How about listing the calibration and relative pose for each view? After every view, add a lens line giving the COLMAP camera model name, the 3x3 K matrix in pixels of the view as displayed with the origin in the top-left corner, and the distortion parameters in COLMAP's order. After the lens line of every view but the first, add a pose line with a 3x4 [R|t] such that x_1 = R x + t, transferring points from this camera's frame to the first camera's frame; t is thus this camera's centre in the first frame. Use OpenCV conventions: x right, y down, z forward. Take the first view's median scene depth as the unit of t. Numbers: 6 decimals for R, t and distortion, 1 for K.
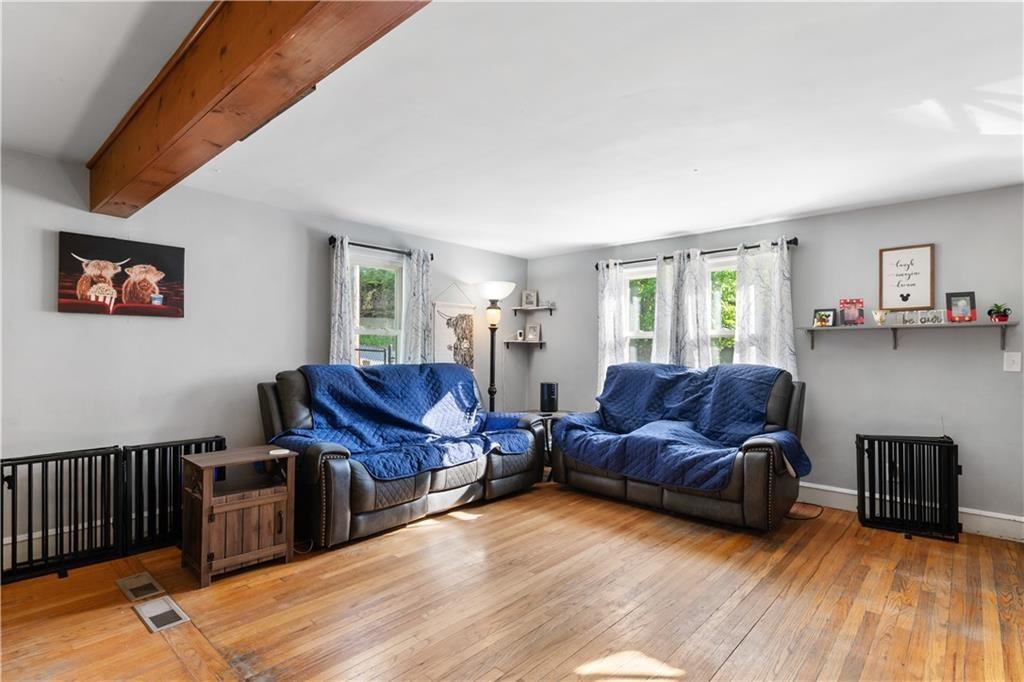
lens RADIAL K [[494.7, 0, 506.1], [0, 494.7, 348.8], [0, 0, 1]] dist [-0.000330, -0.000399]
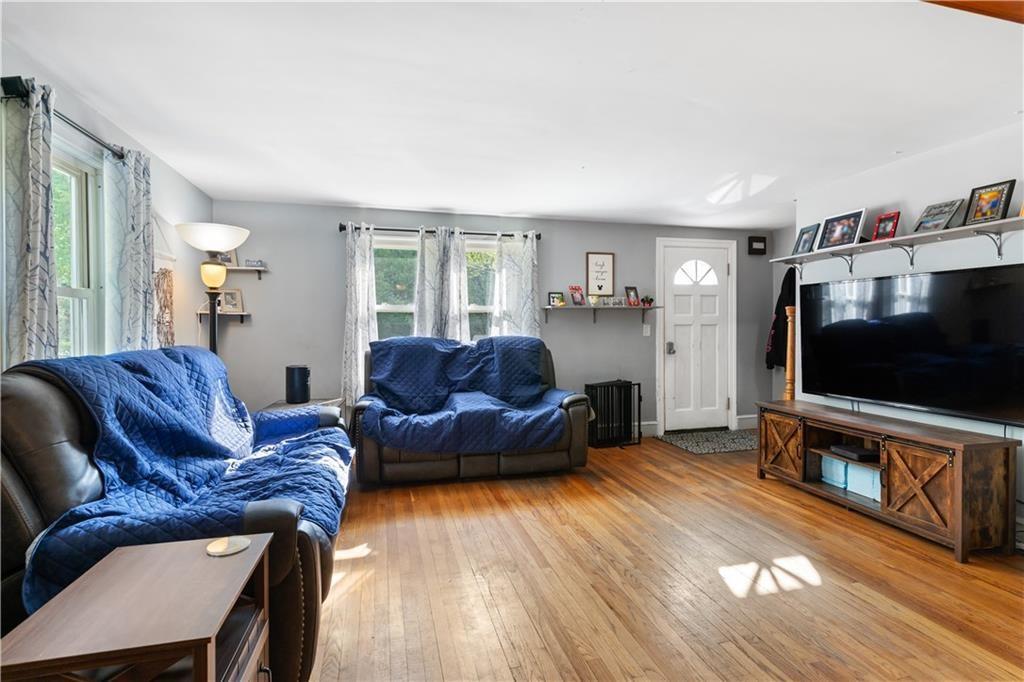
lens RADIAL K [[494.7, 0, 504.3], [0, 494.7, 330.8], [0, 0, 1]] dist [-0.000330, -0.000399]
pose [[0.550128, -0.014382, 0.834956, -0.529855], [0.000528, 0.999857, 0.016875, -0.000880], [-0.835080, -0.008843, 0.550058, 0.399359]]
